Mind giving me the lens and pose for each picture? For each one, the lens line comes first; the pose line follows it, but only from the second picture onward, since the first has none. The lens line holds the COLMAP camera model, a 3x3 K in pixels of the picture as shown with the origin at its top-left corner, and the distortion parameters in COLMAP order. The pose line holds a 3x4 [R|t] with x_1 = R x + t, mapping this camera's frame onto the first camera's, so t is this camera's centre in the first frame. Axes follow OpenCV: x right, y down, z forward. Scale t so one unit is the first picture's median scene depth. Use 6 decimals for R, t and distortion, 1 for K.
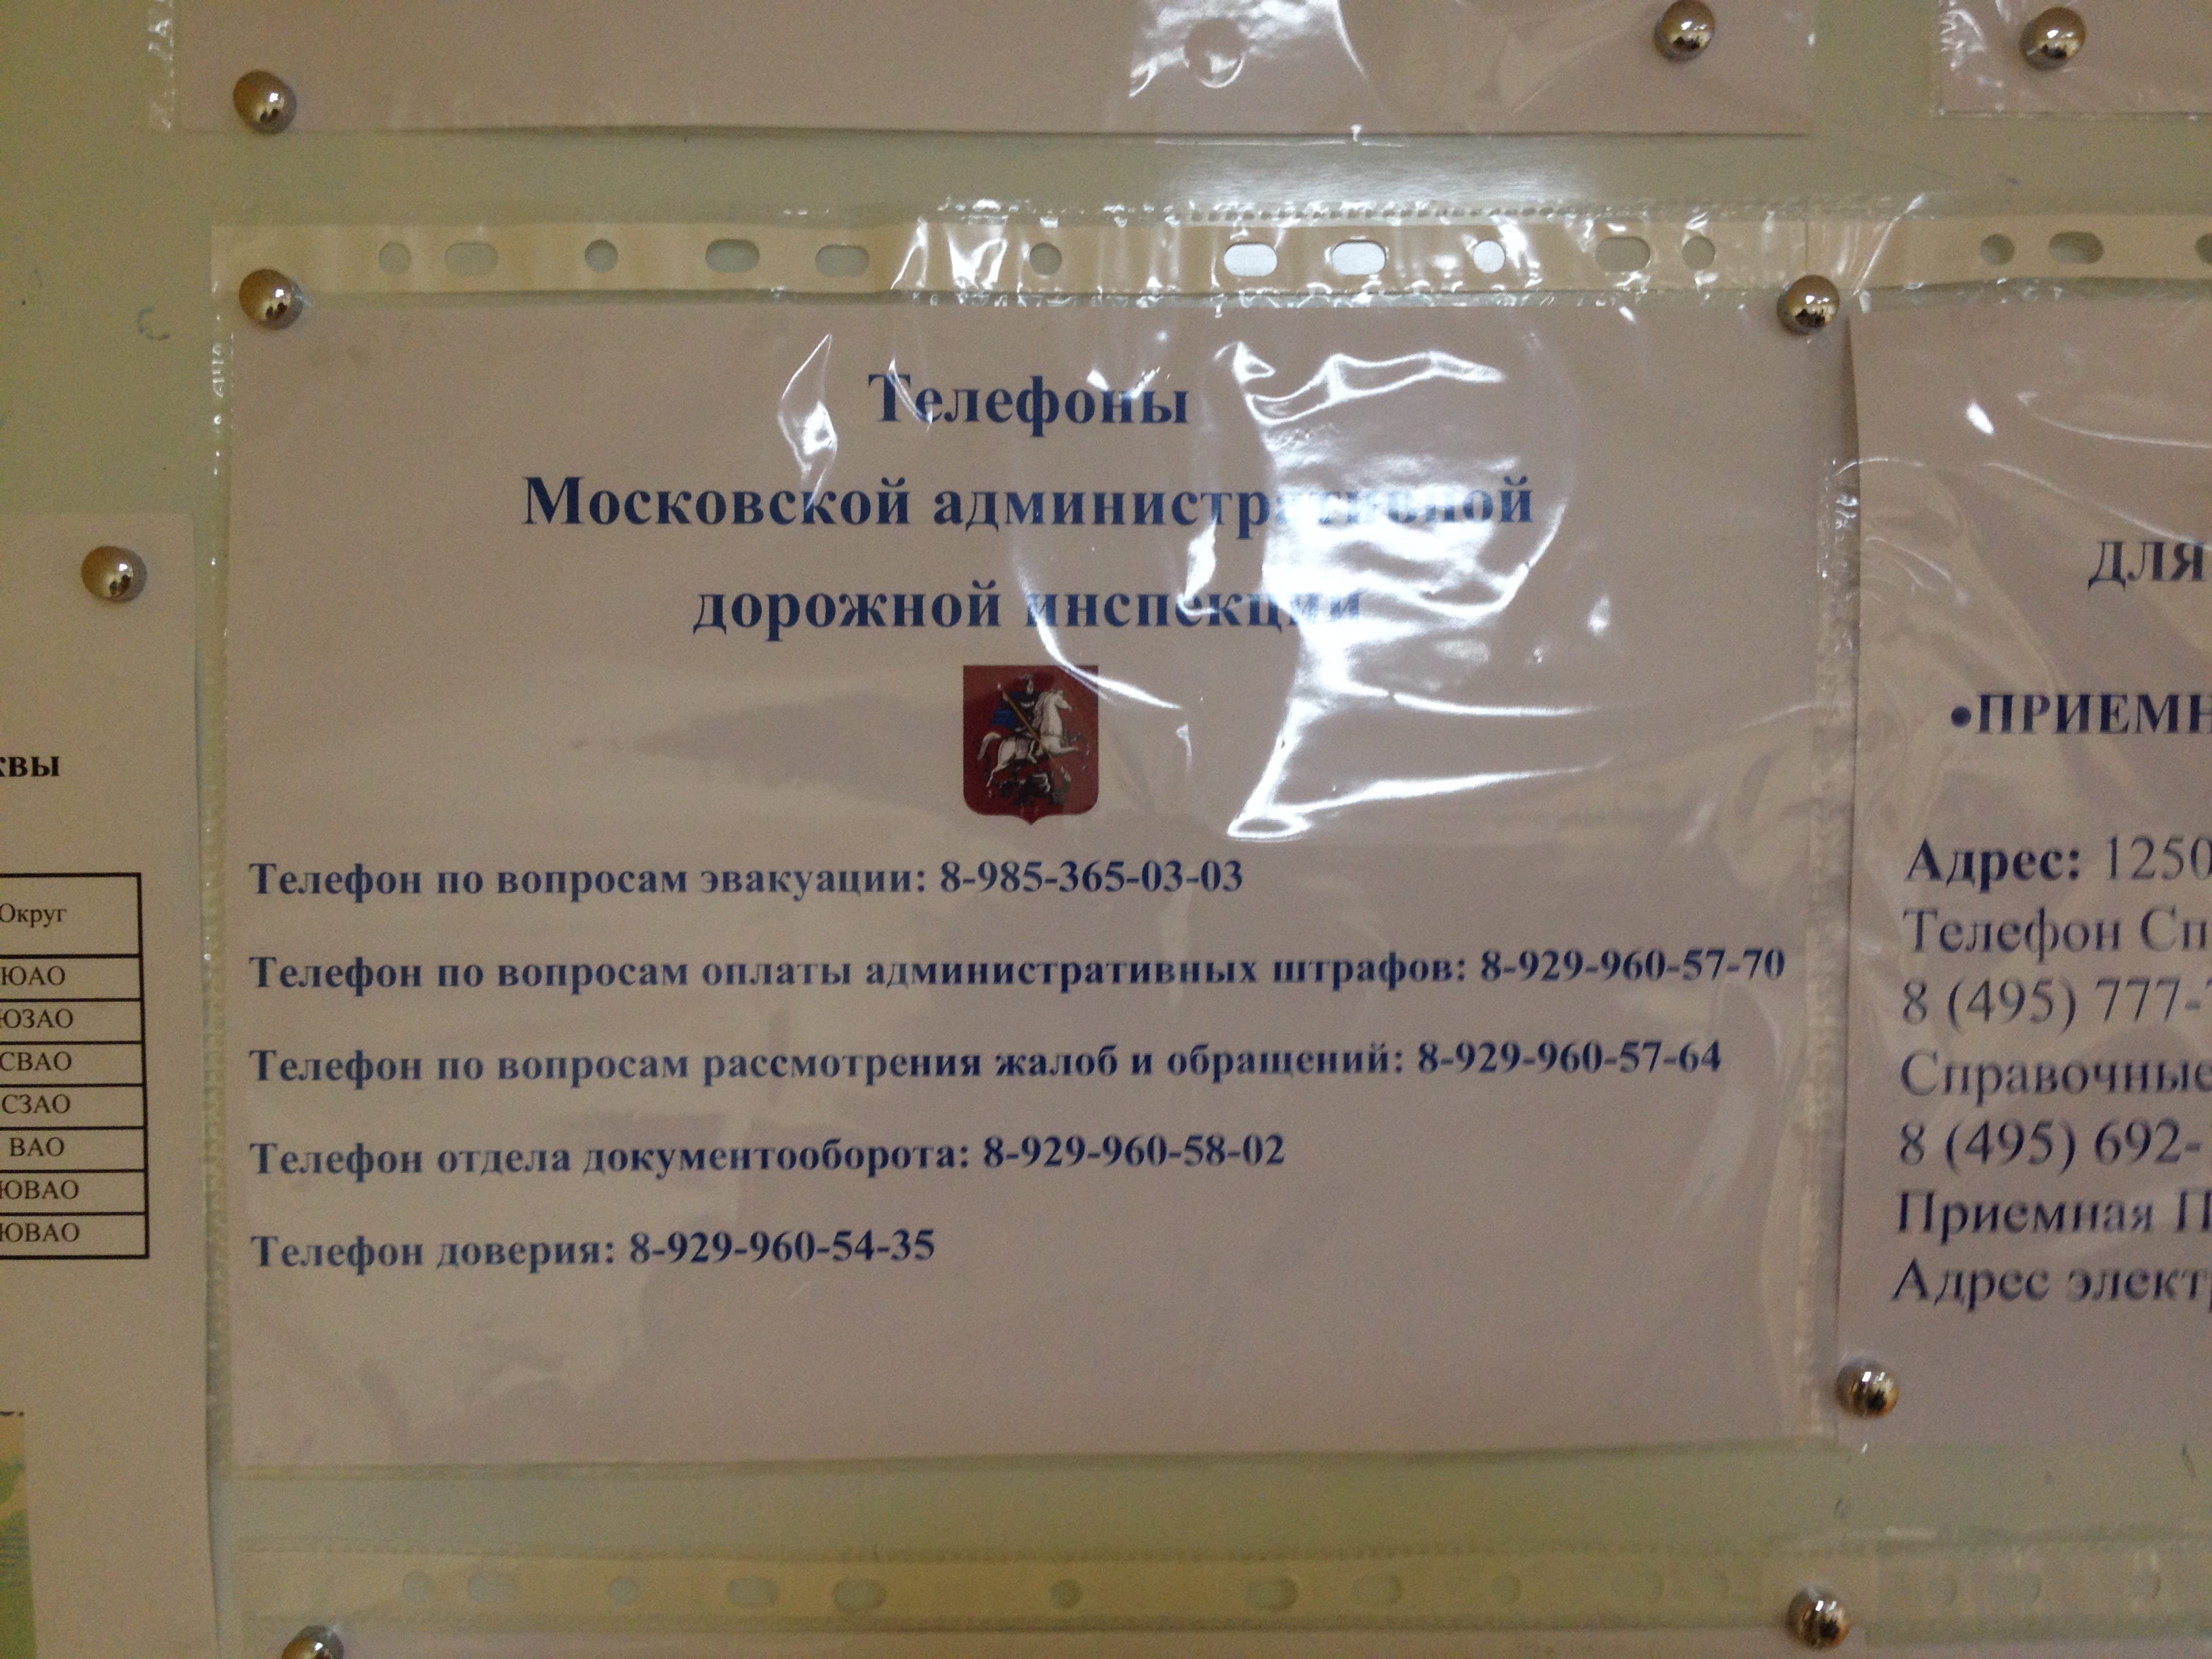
lens RADIAL K [[2250.4, 0, 1104.0], [0, 2250.4, 817.1], [0, 0, 1]] dist [0.020828, 0.000000]
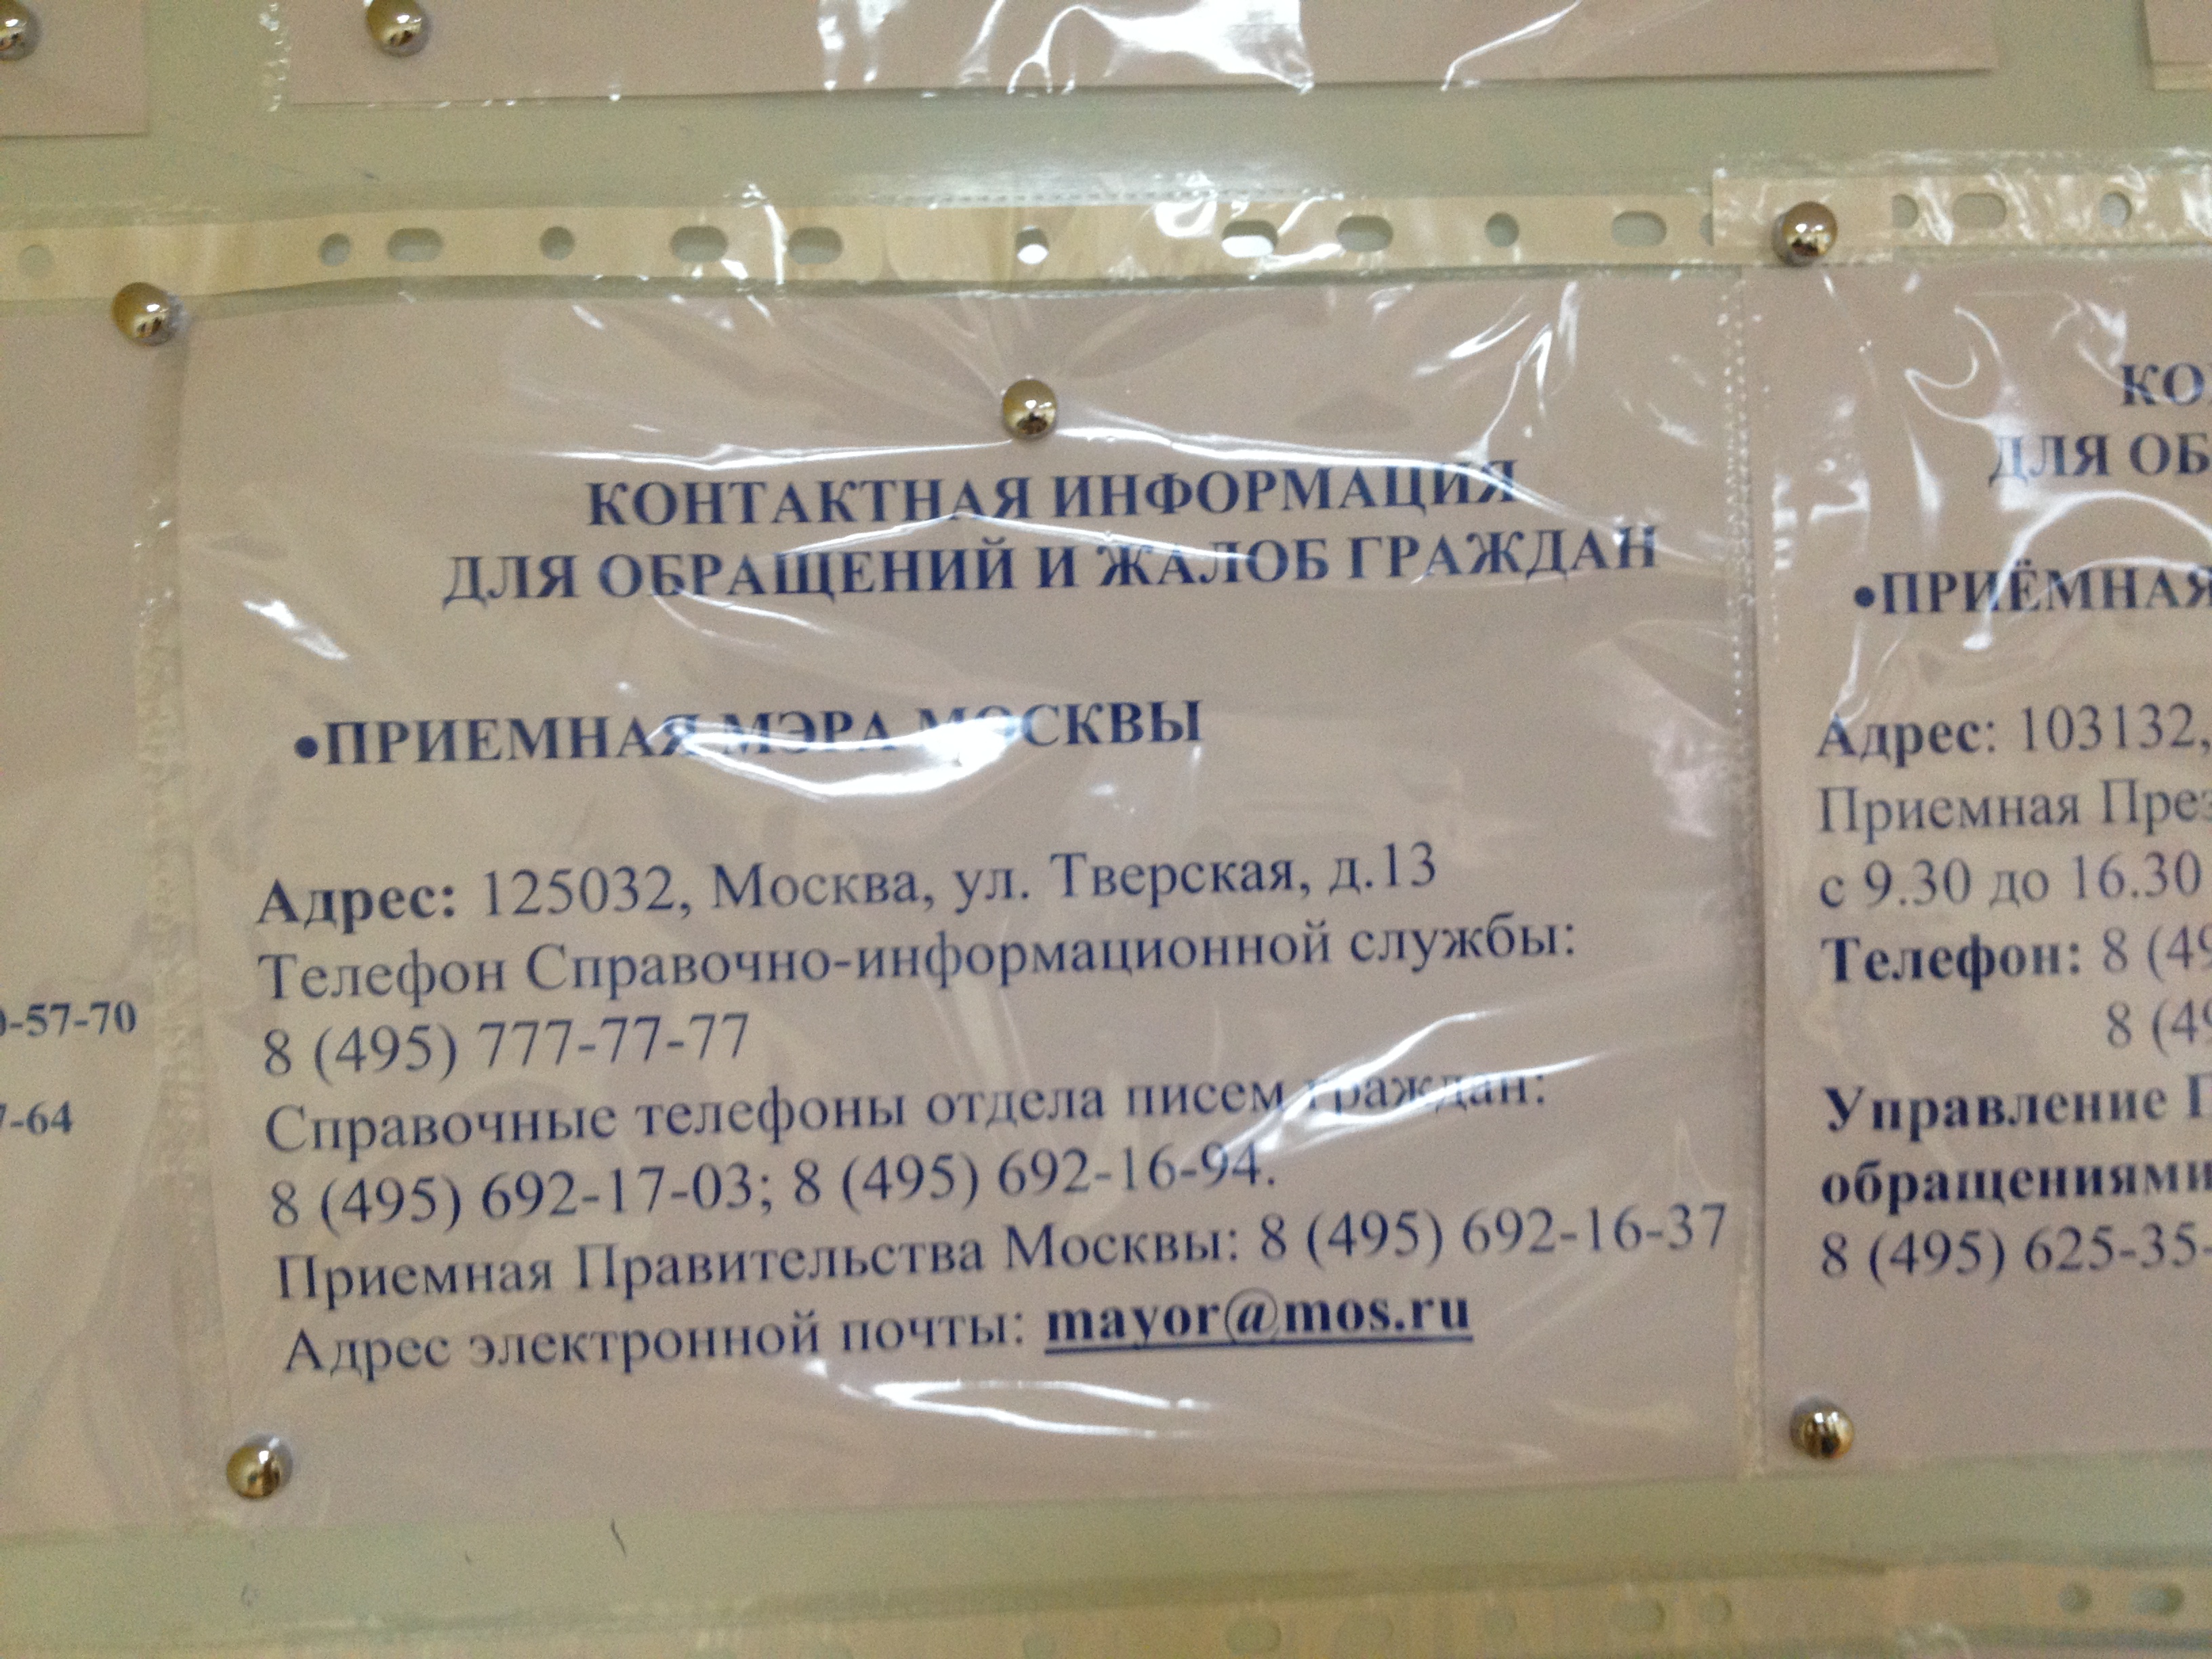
lens RADIAL K [[2250.4, 0, 1106.4], [0, 2250.4, 838.8], [0, 0, 1]] dist [0.020828, 0.000000]
pose [[0.999610, -0.027001, -0.007126, 0.710294], [0.026890, 0.999523, -0.015201, 0.016320], [0.007533, 0.015003, 0.999859, 0.064685]]
